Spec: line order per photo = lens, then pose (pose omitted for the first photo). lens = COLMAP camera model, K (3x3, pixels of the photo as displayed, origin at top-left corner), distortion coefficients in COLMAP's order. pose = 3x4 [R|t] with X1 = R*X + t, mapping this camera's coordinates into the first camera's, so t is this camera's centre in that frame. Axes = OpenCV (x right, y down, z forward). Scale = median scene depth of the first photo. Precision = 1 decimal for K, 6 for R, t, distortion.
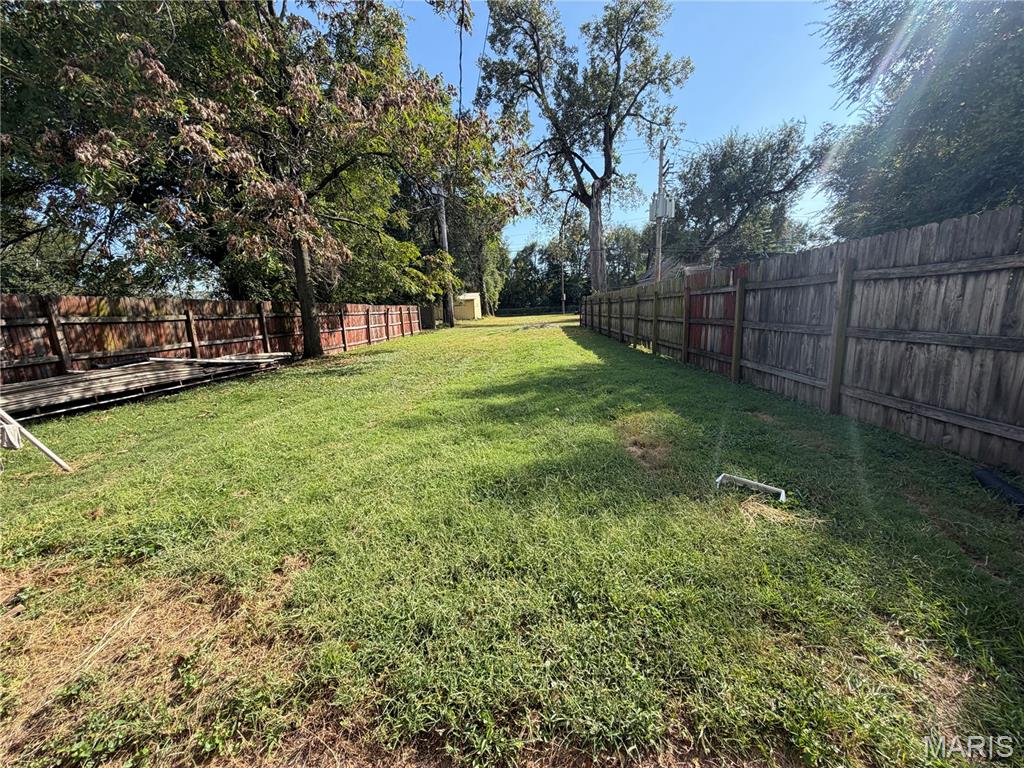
lens RADIAL K [[412.3, 0, 508.0], [0, 412.3, 386.1], [0, 0, 1]] dist [-0.000999, -0.000060]
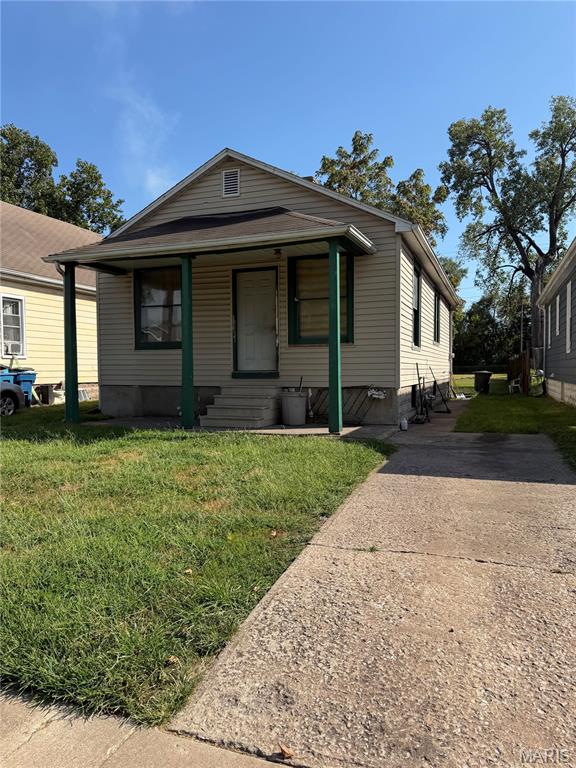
lens RADIAL K [[543.6, 0, 289.2], [0, 543.6, 382.2], [0, 0, 1]] dist [-0.012709, -0.003383]
pose [[0.951705, 0.048544, -0.303153, 0.023542], [-0.093421, 0.986386, -0.135331, 0.105272], [0.292456, 0.157116, 0.943284, -0.543385]]
